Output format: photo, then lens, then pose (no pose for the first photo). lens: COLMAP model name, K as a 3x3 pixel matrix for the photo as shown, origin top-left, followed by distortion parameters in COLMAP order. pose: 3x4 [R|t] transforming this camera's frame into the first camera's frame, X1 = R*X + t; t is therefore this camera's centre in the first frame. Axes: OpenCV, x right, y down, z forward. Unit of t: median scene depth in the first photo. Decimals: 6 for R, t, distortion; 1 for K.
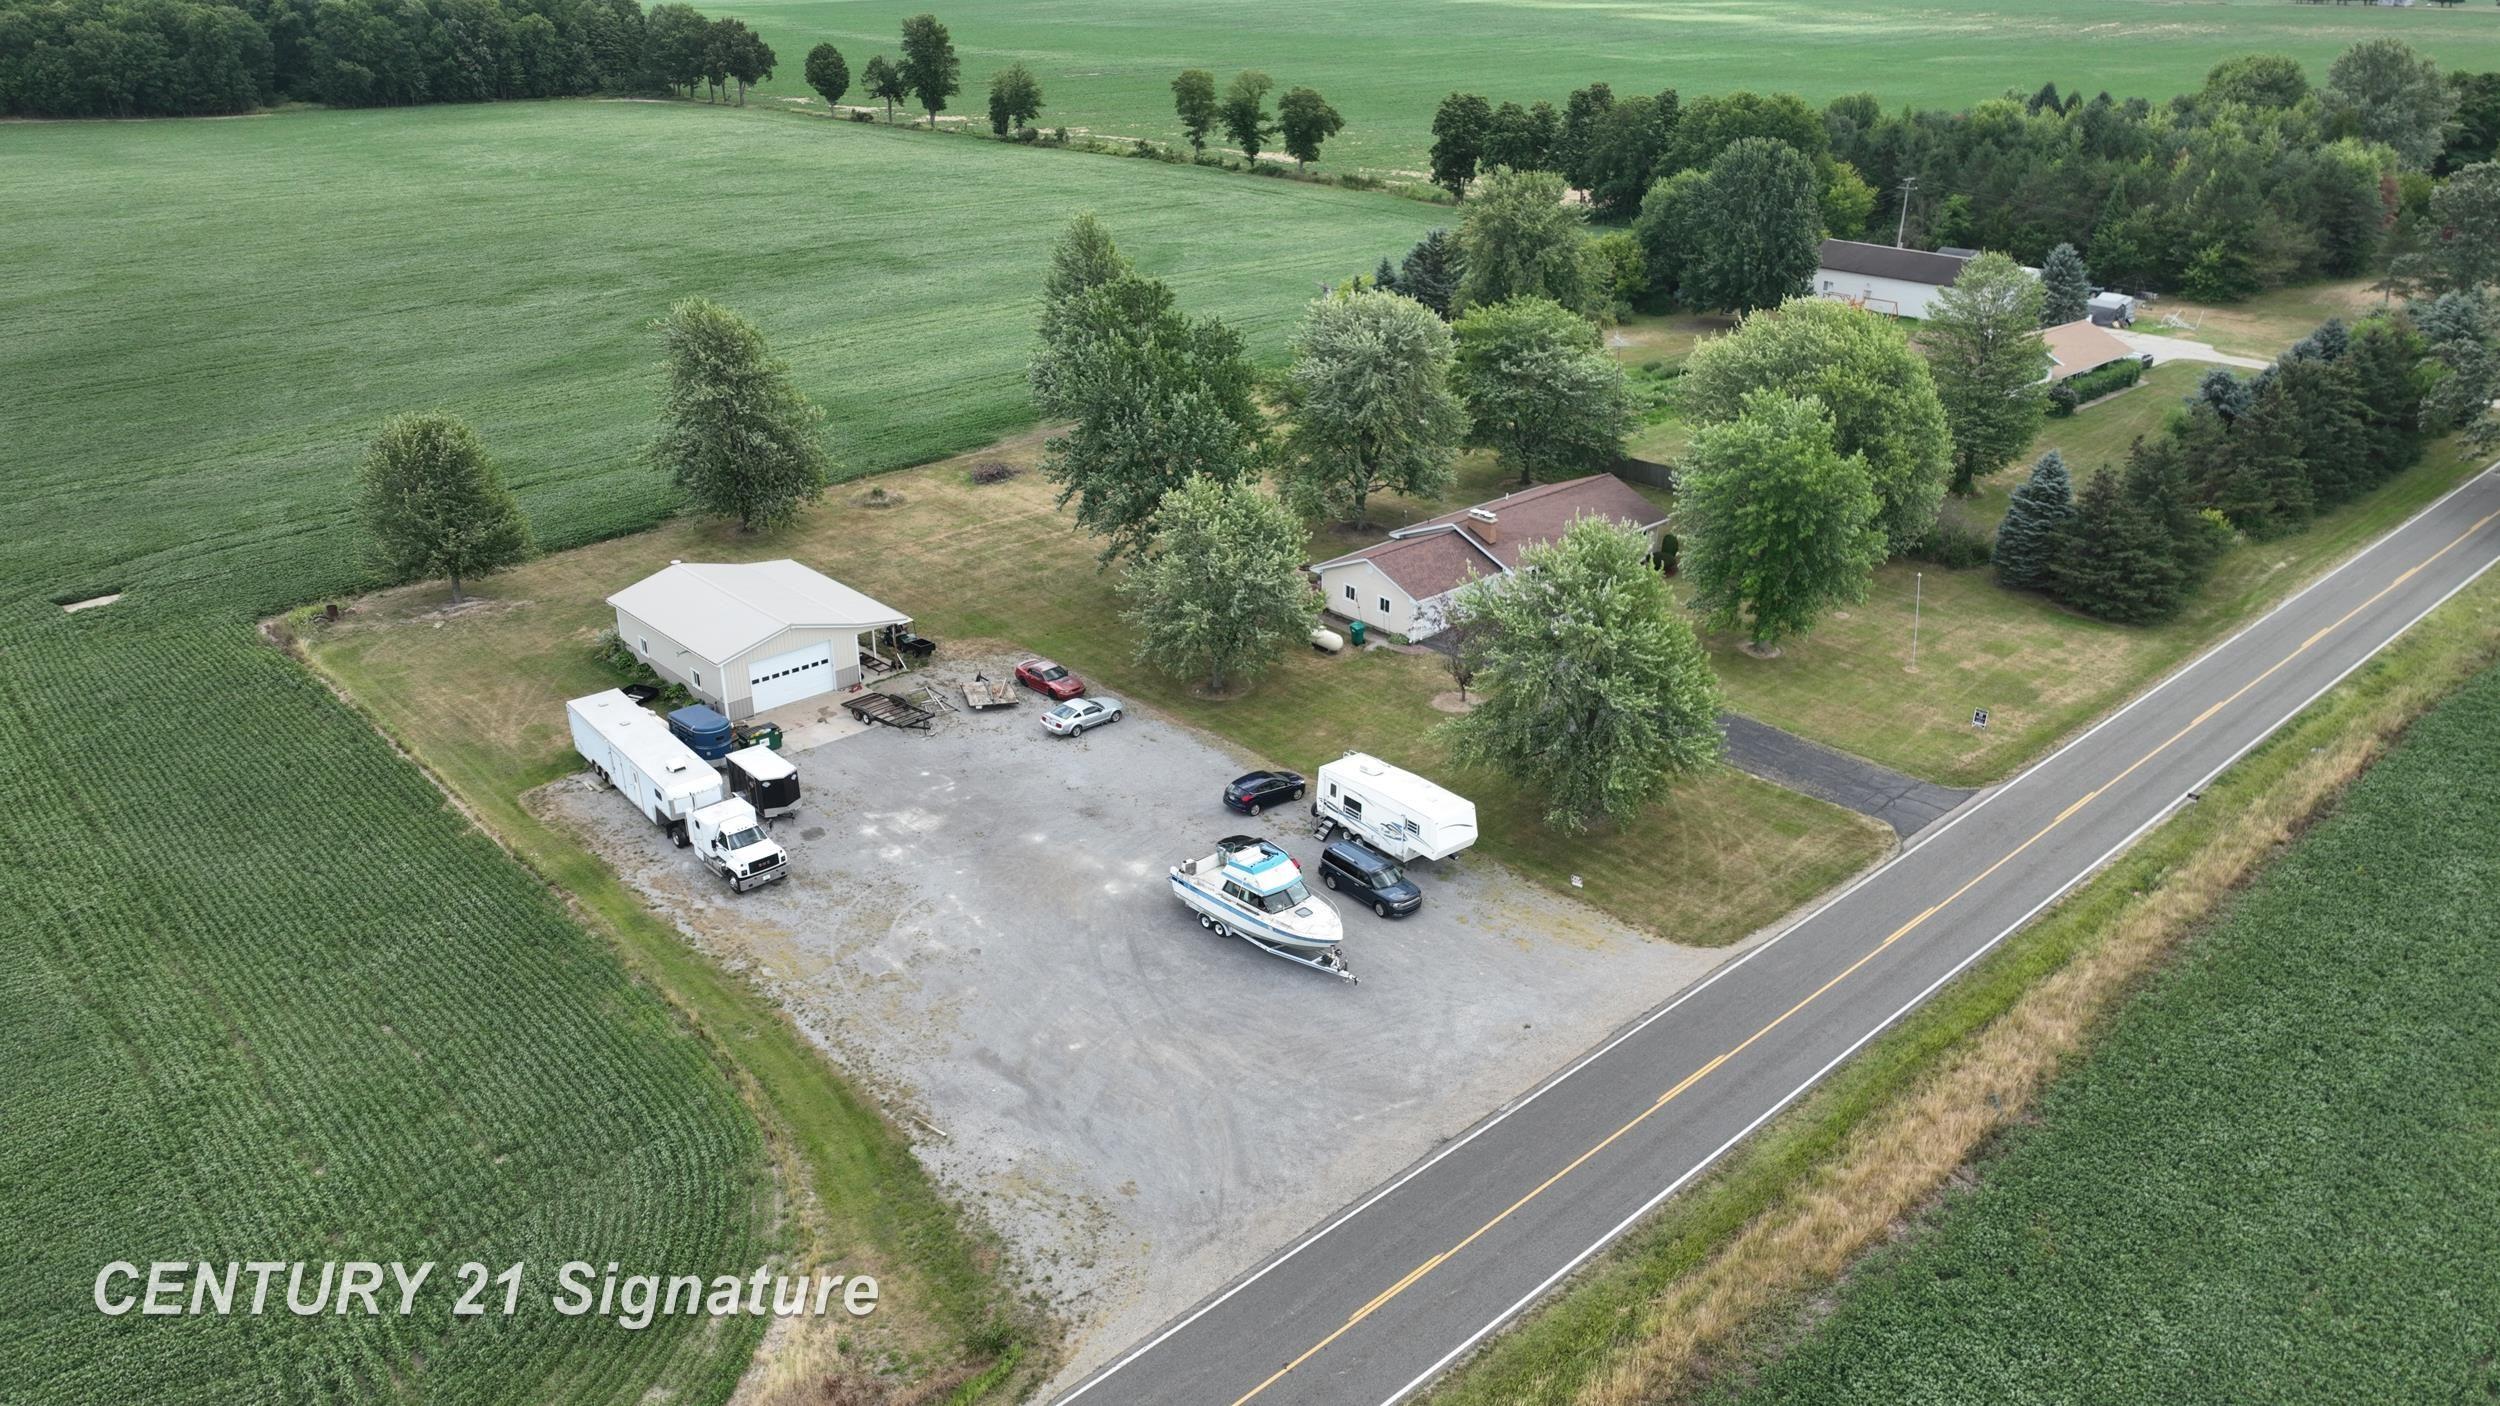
lens RADIAL K [[1756.3, 0, 1250.0], [0, 1756.3, 703.0], [0, 0, 1]] dist [0.003807, 0.013417]
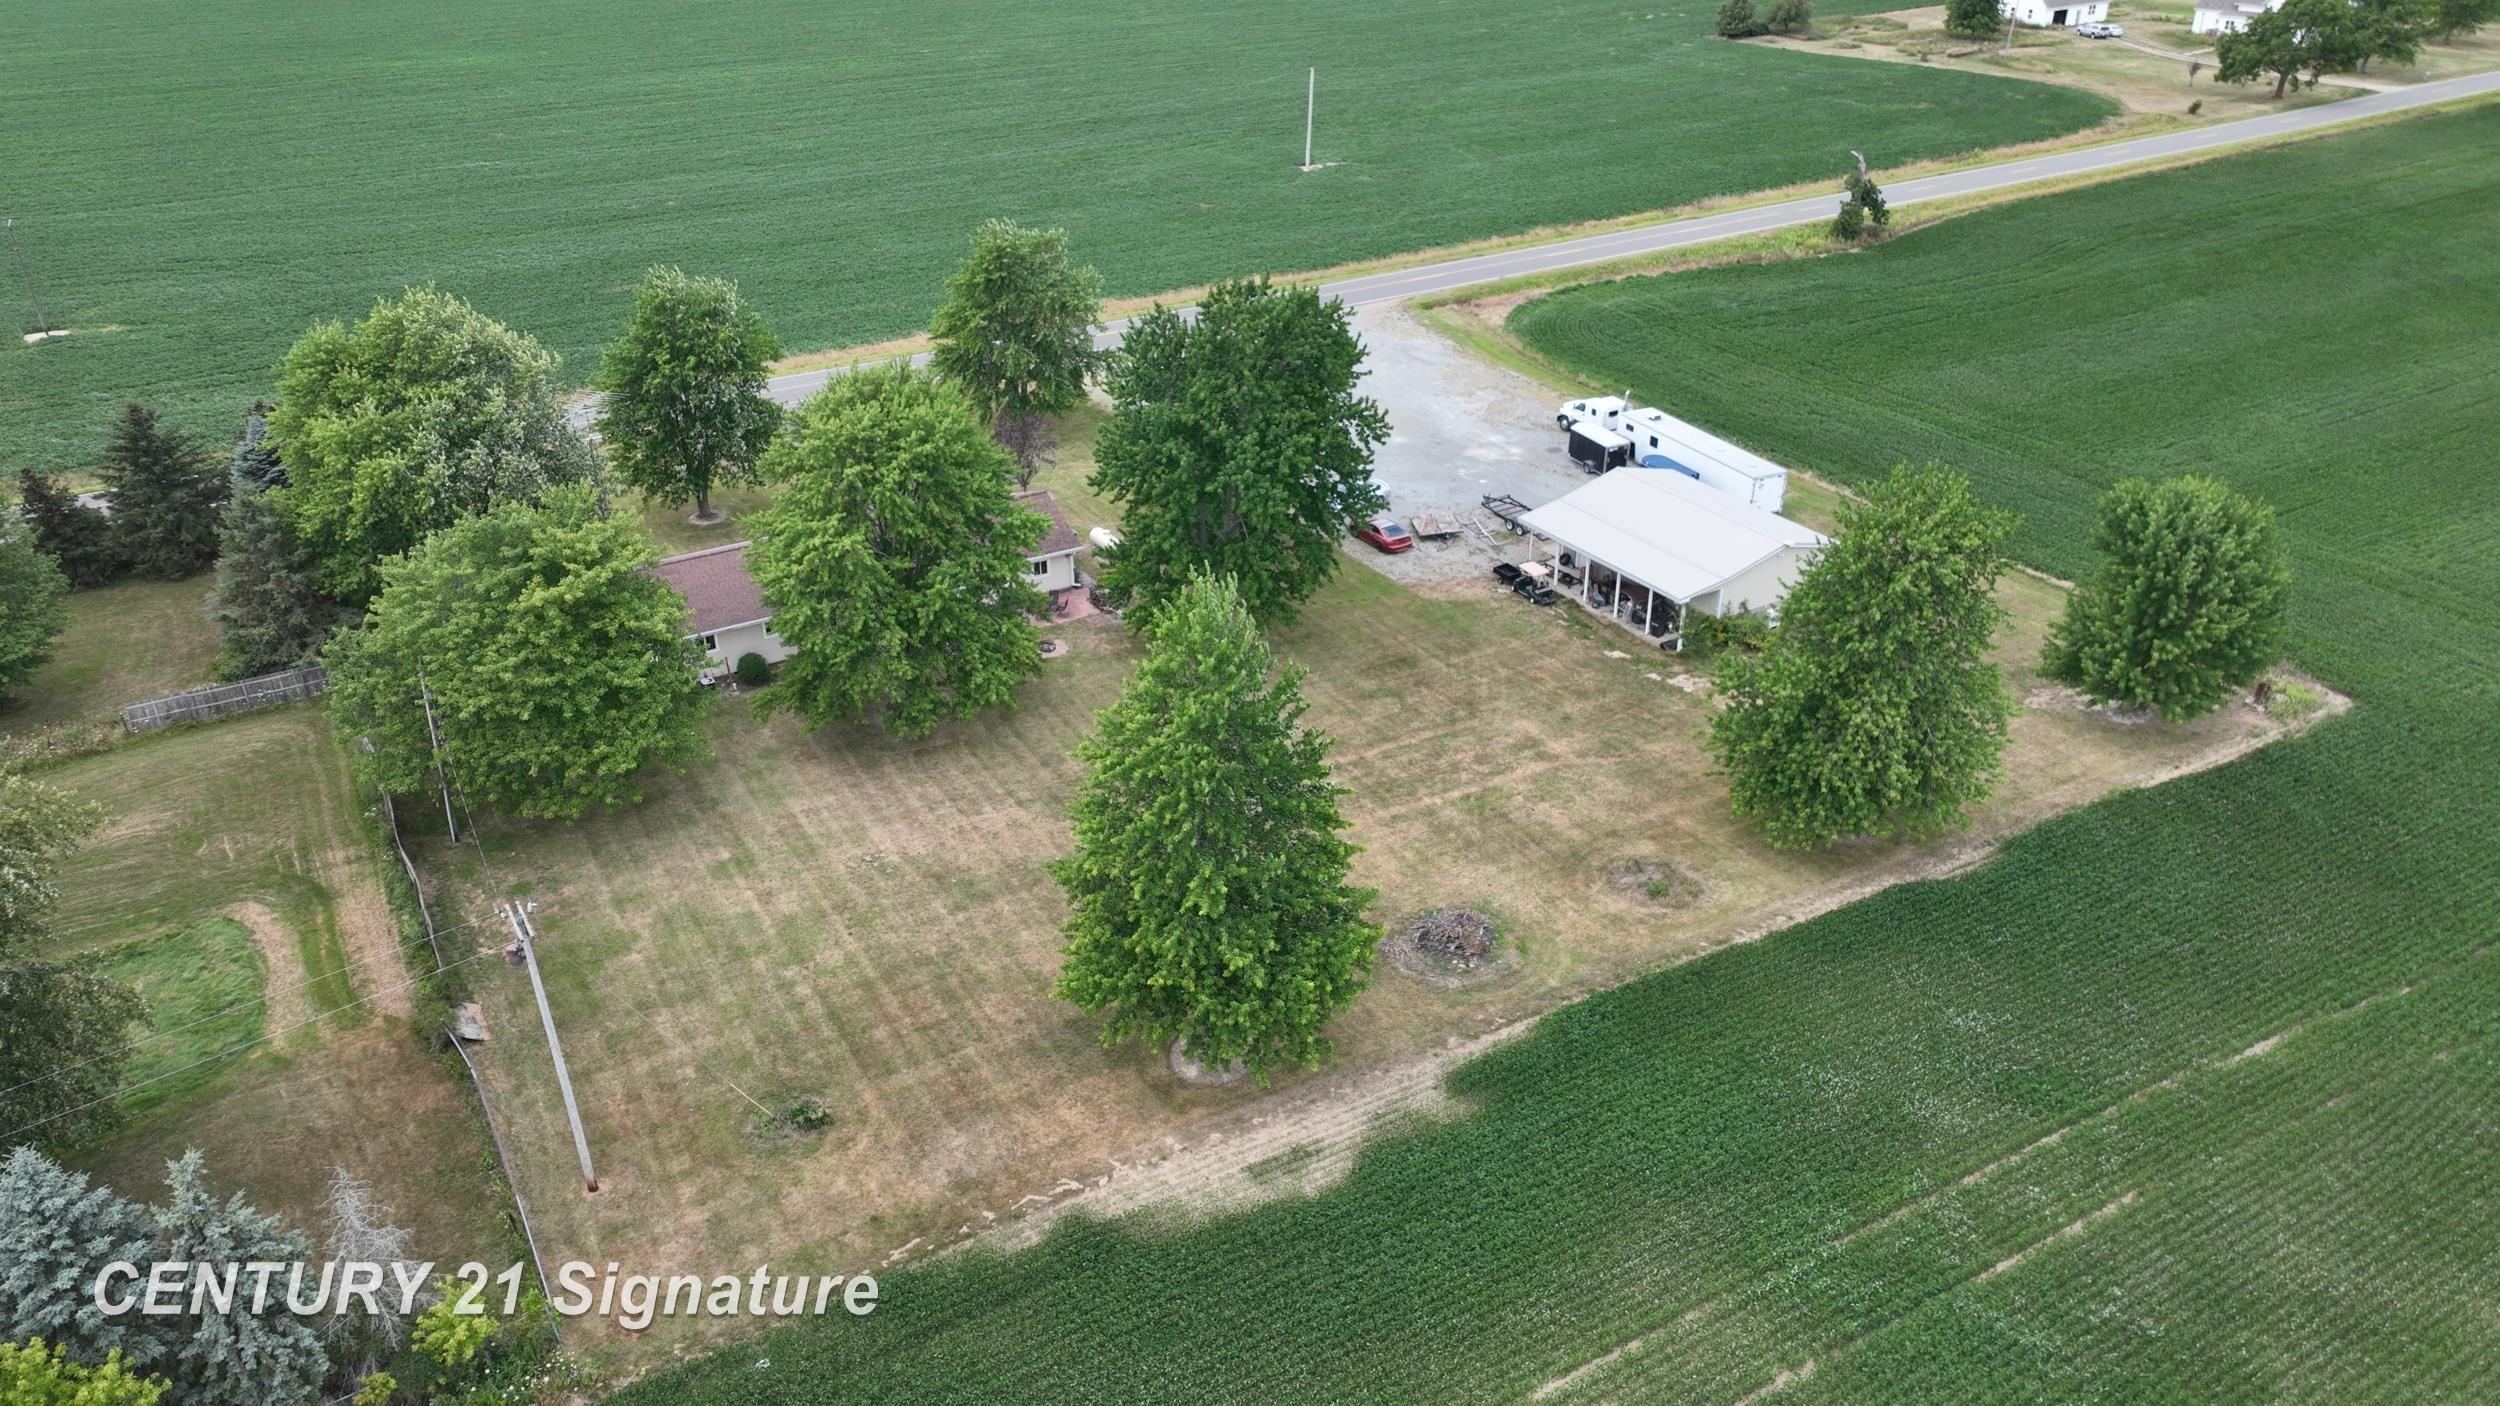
lens RADIAL K [[1756.3, 0, 1250.0], [0, 1756.3, 703.0], [0, 0, 1]] dist [0.003807, 0.013417]
pose [[-0.979063, -0.088643, 0.183245, -0.237490], [0.091380, 0.613012, 0.784771, -0.782376], [-0.181896, 0.785085, -0.592077, 1.701924]]
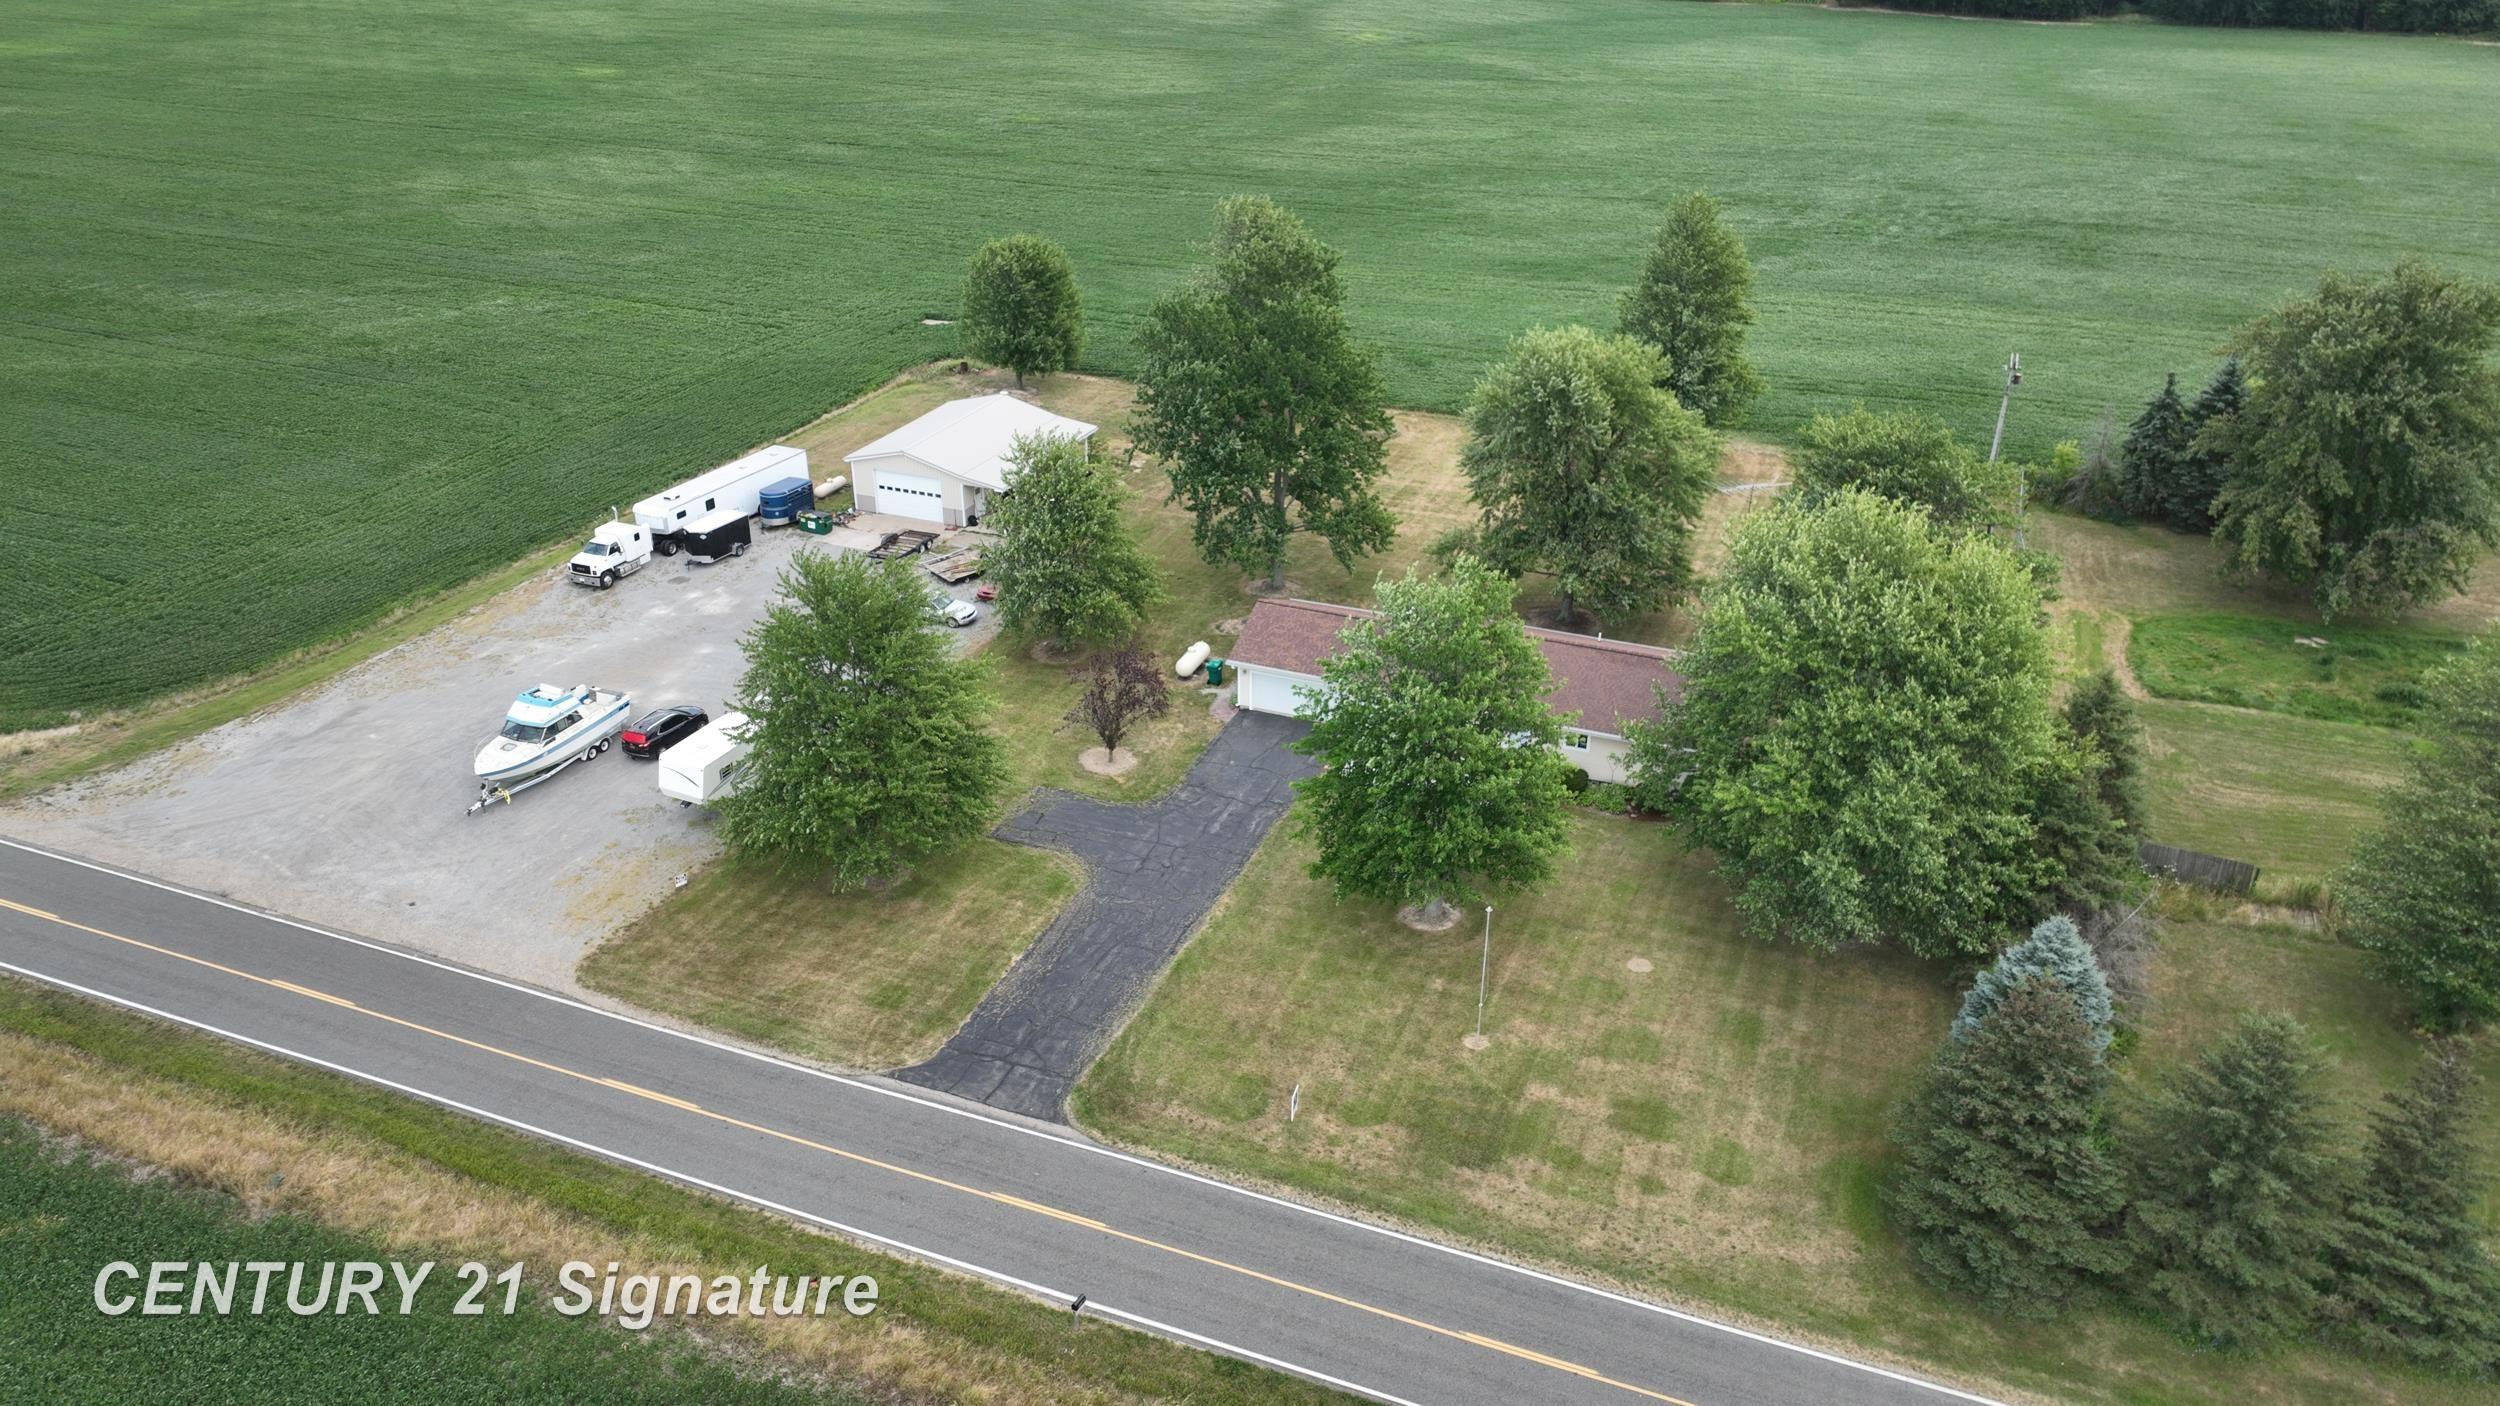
lens RADIAL K [[1756.3, 0, 1250.0], [0, 1756.3, 703.0], [0, 0, 1]] dist [0.003807, 0.013417]
pose [[0.429692, 0.408325, -0.805380, 0.818042], [-0.370027, 0.893214, 0.255437, -0.267801], [0.823678, 0.188253, 0.534898, 0.561133]]
